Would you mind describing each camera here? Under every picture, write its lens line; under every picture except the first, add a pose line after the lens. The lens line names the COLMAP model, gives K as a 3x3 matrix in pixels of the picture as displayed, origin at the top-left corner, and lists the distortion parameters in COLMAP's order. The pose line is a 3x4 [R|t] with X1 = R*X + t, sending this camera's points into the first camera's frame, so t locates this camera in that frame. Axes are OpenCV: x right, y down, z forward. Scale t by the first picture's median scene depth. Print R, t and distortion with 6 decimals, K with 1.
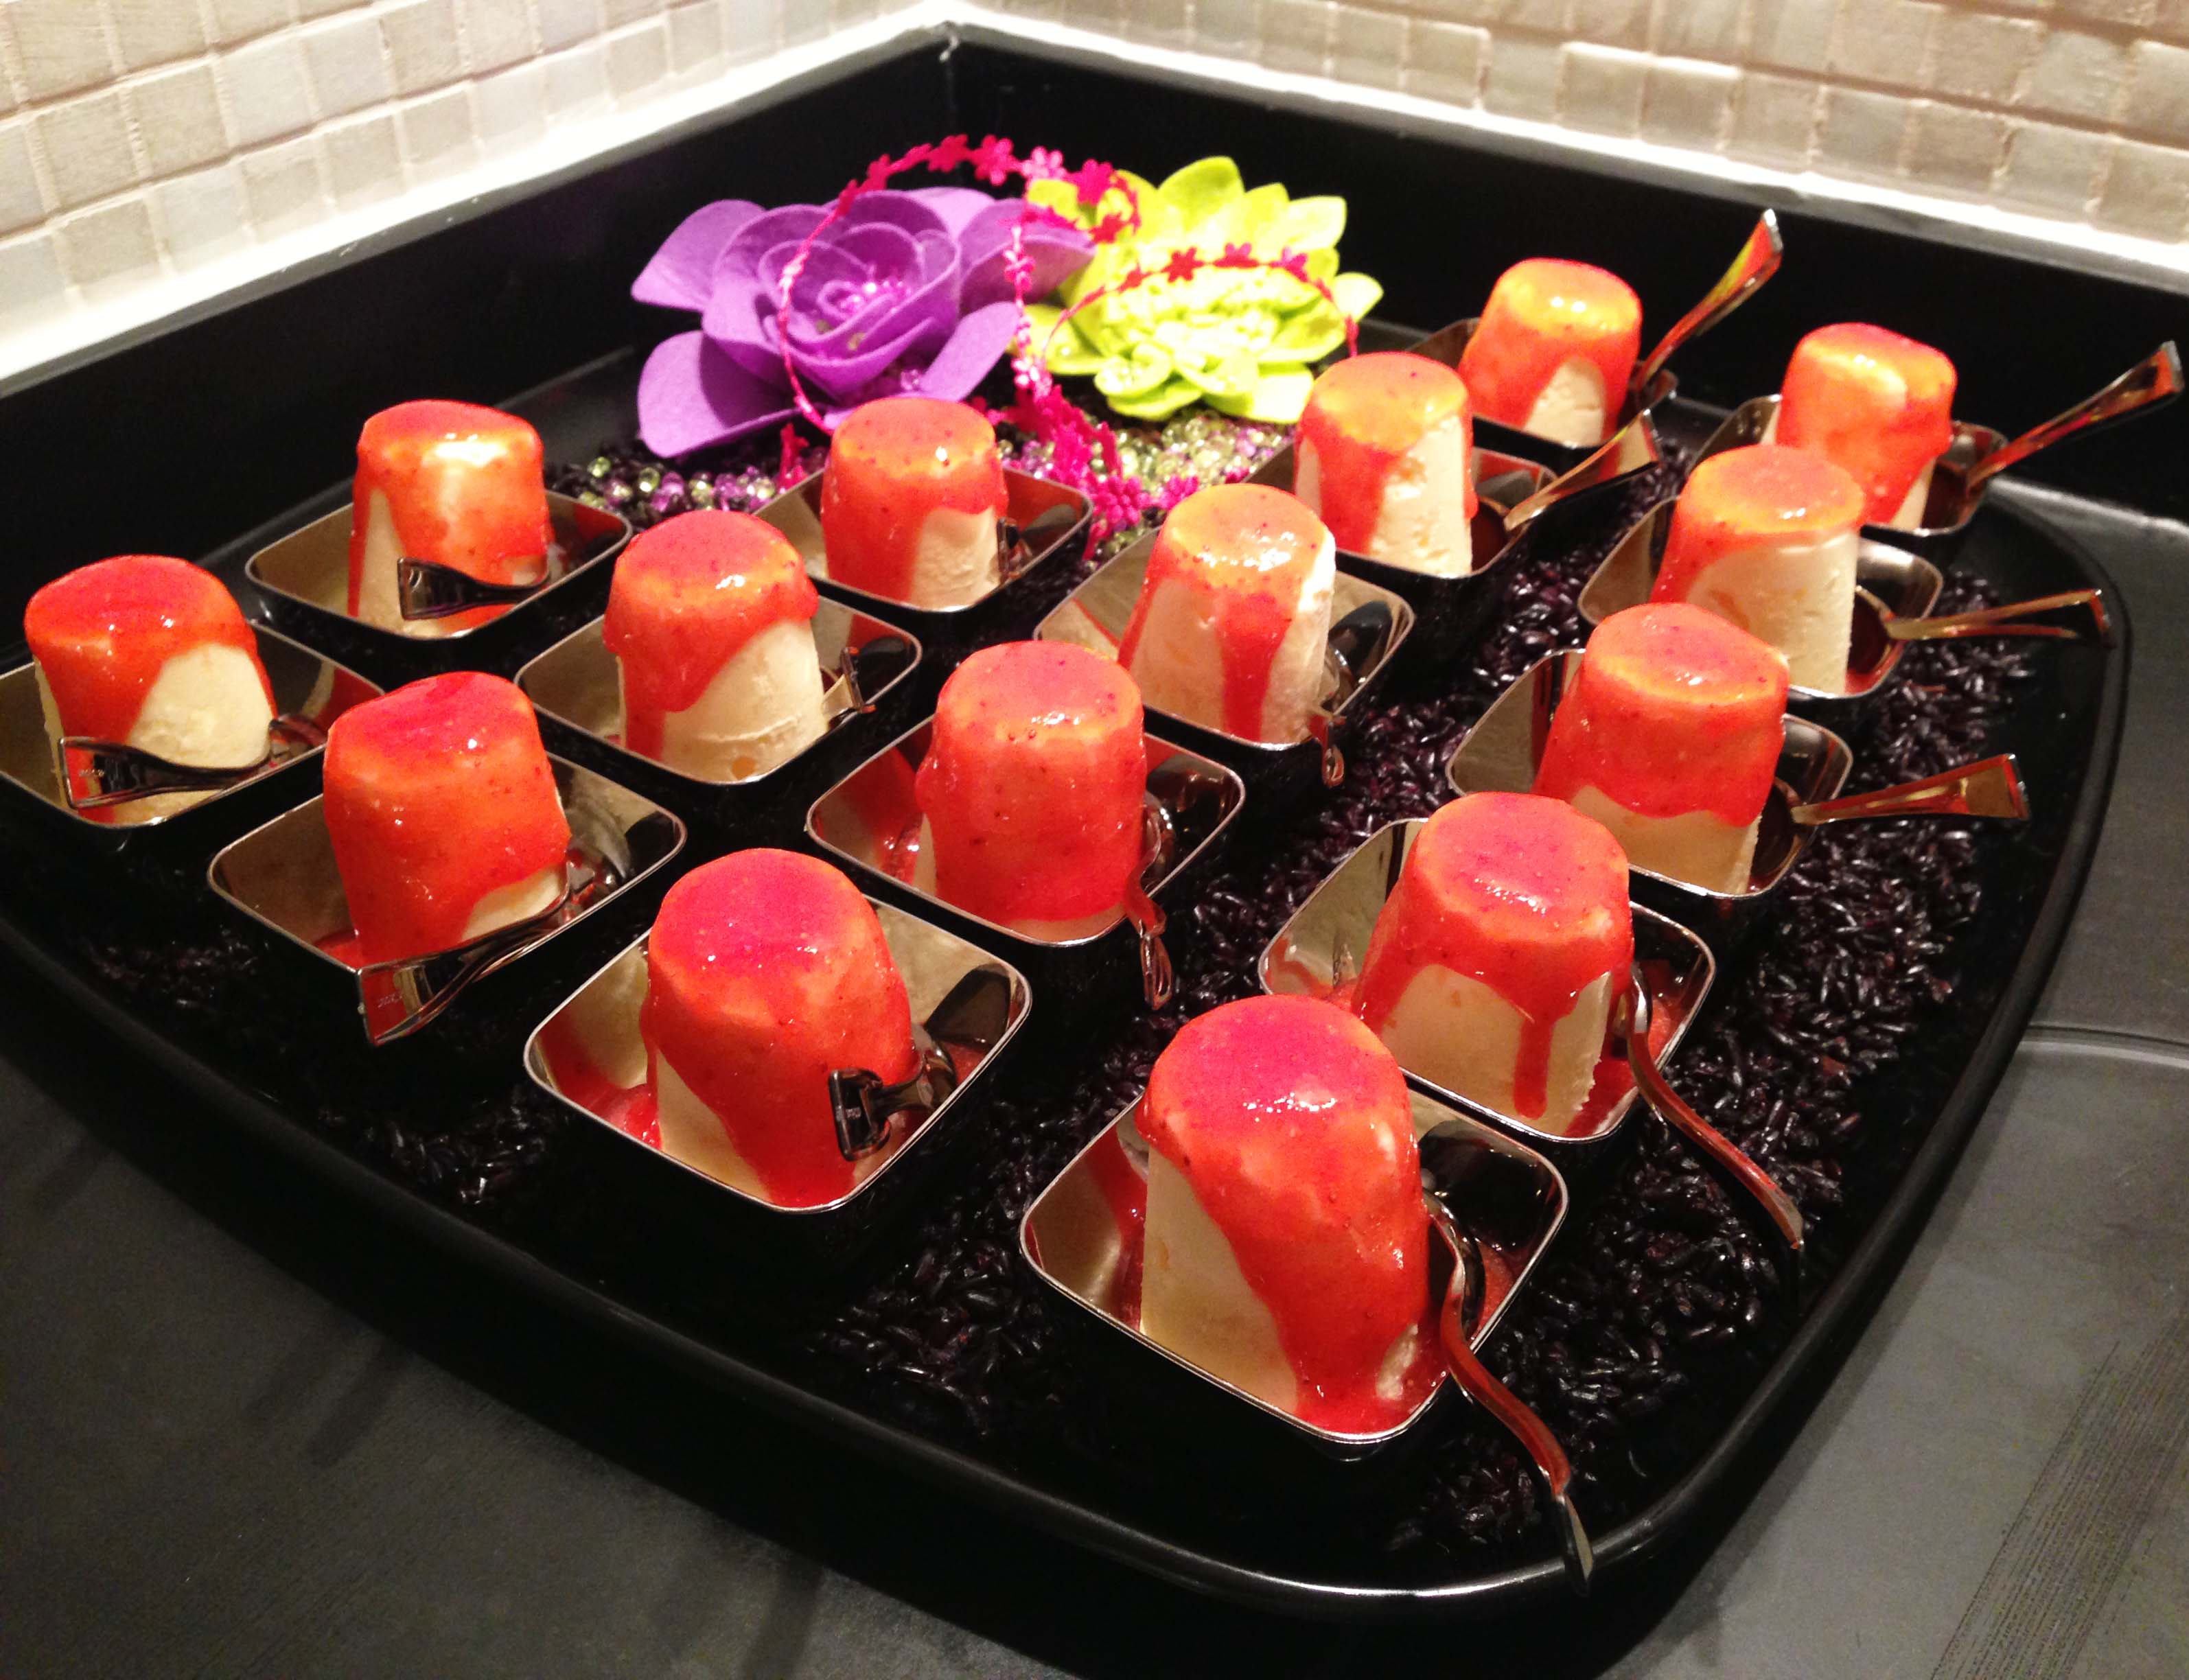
lens RADIAL K [[2141.9, 0, 1094.5], [0, 2141.9, 840.0], [0, 0, 1]] dist [0.162433, -0.346724]
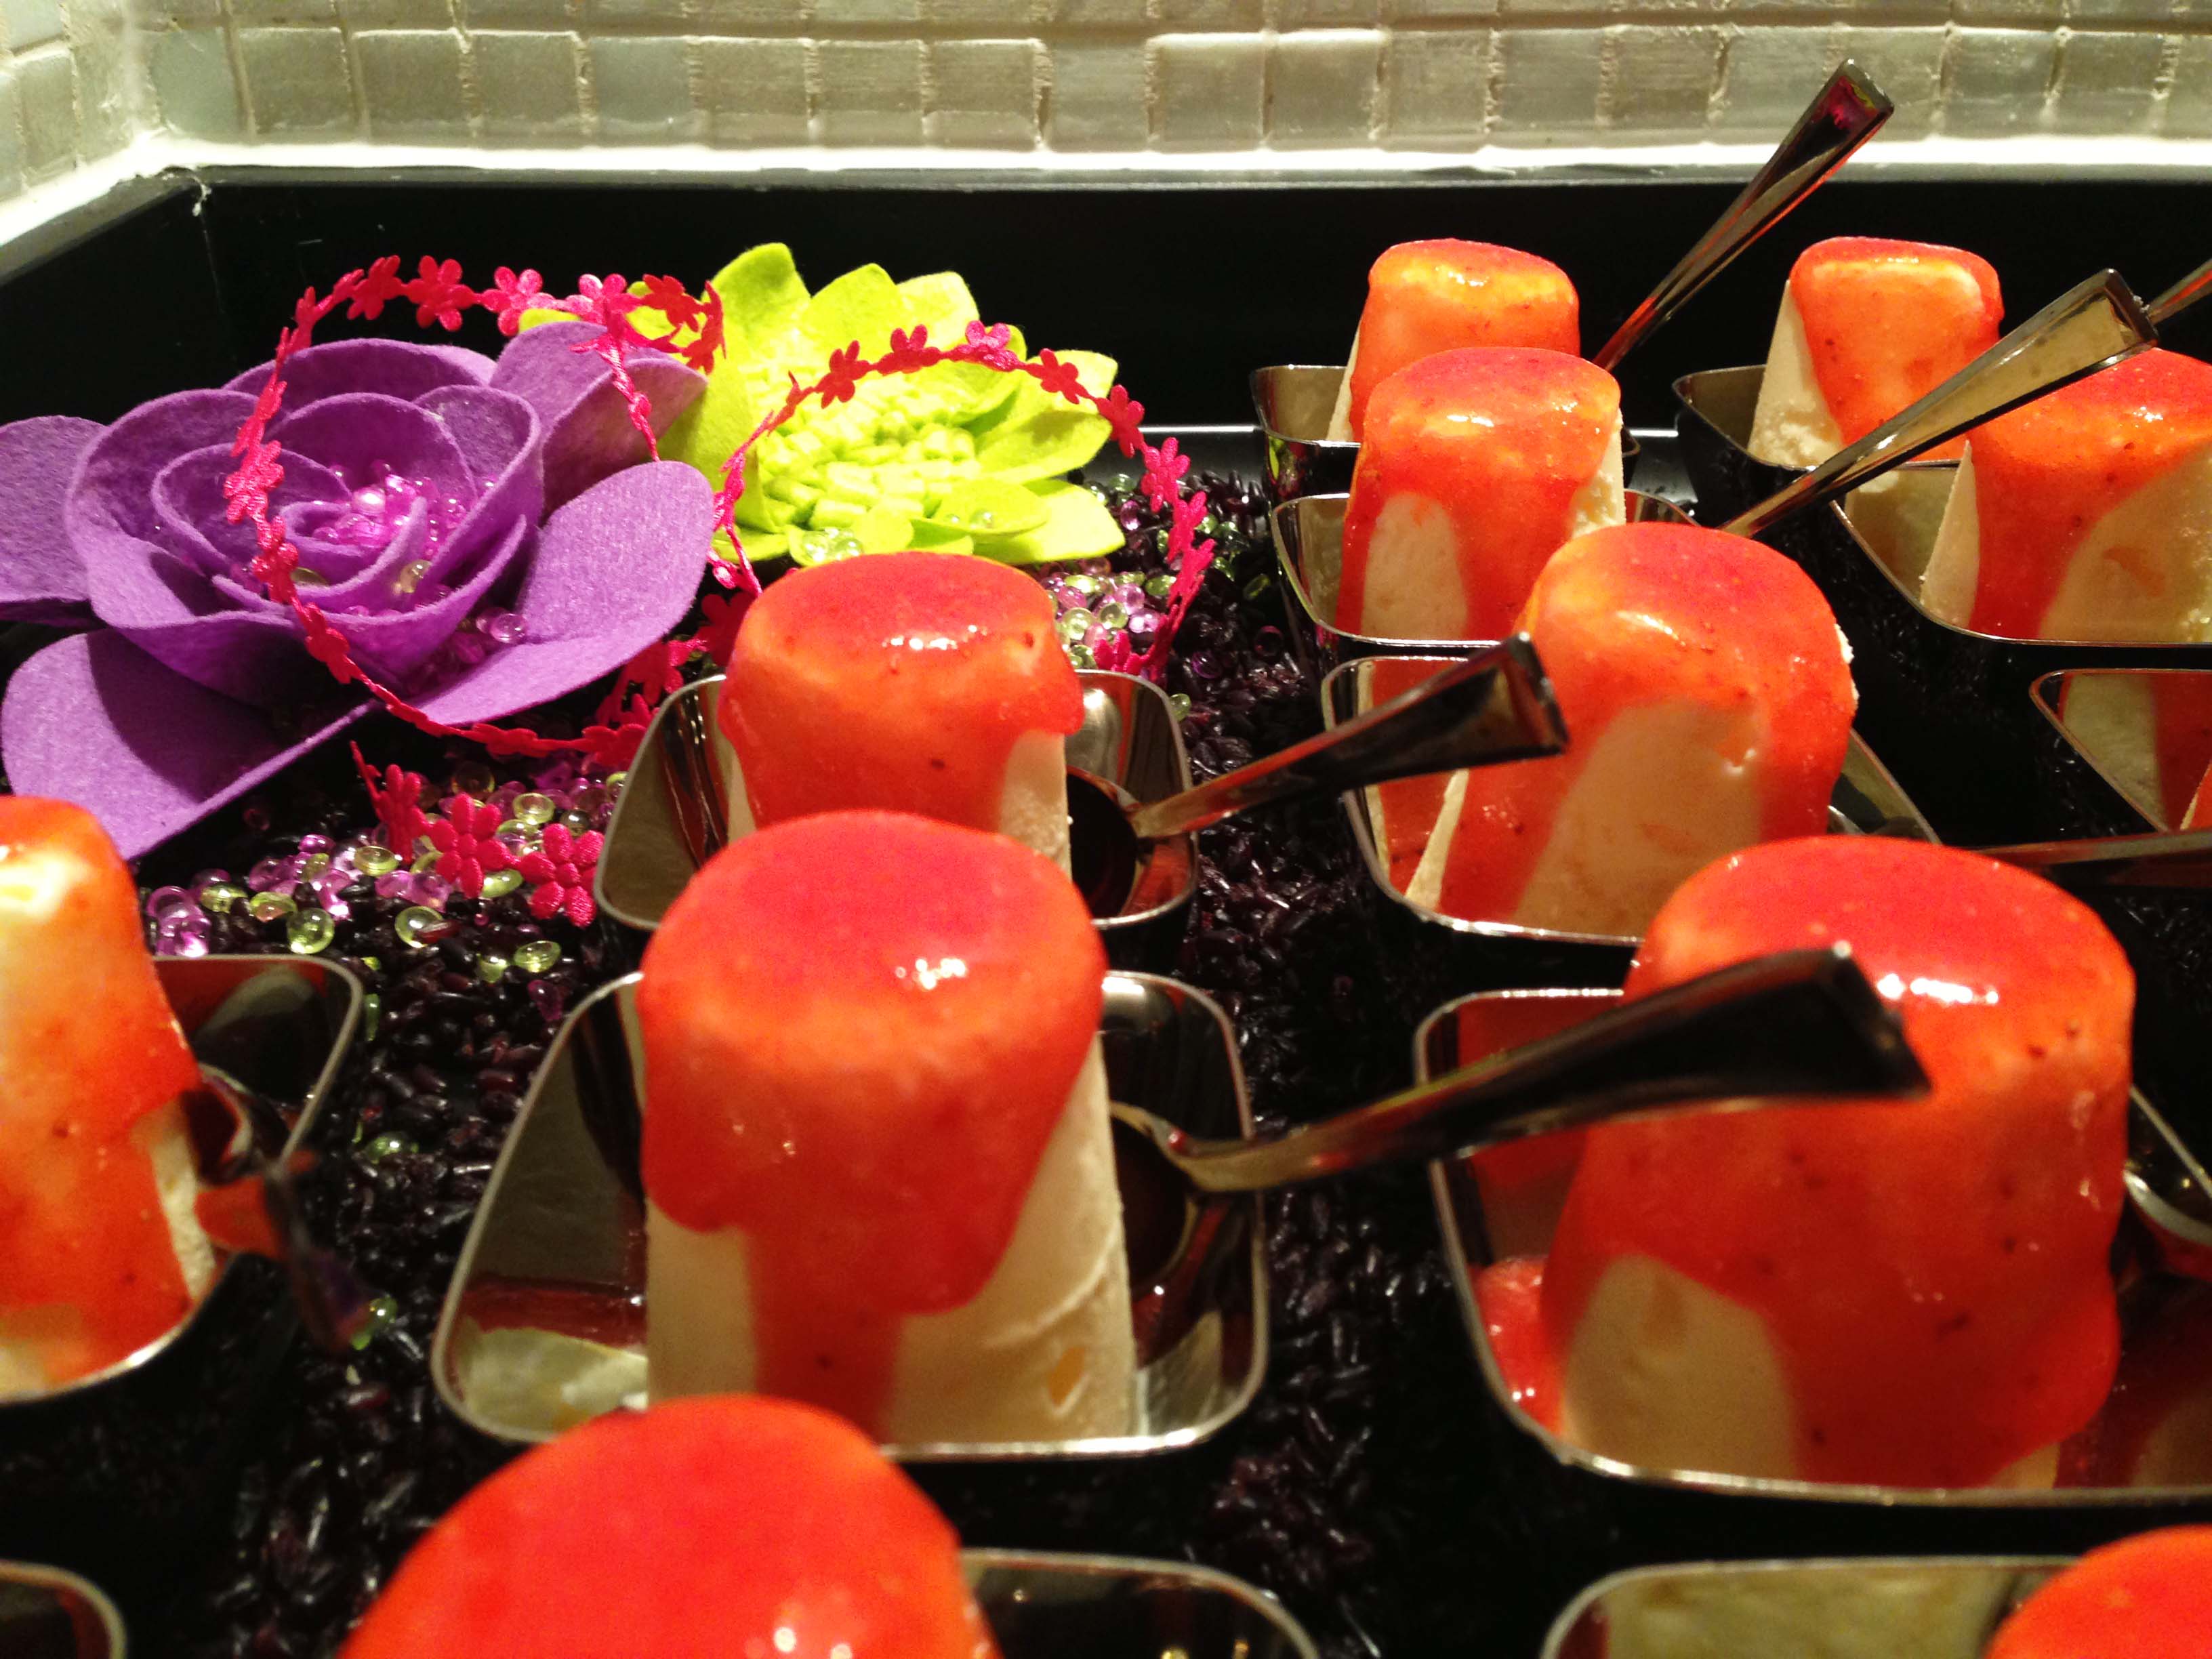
lens RADIAL K [[2076.0, 0, 1106.0], [0, 2076.0, 829.5], [0, 0, 1]] dist [0.103793, -0.169398]
pose [[0.832943, -0.271217, 0.482336, -0.230956], [0.335735, 0.940581, -0.050892, -0.078762], [-0.439873, 0.204327, 0.874507, 0.444308]]
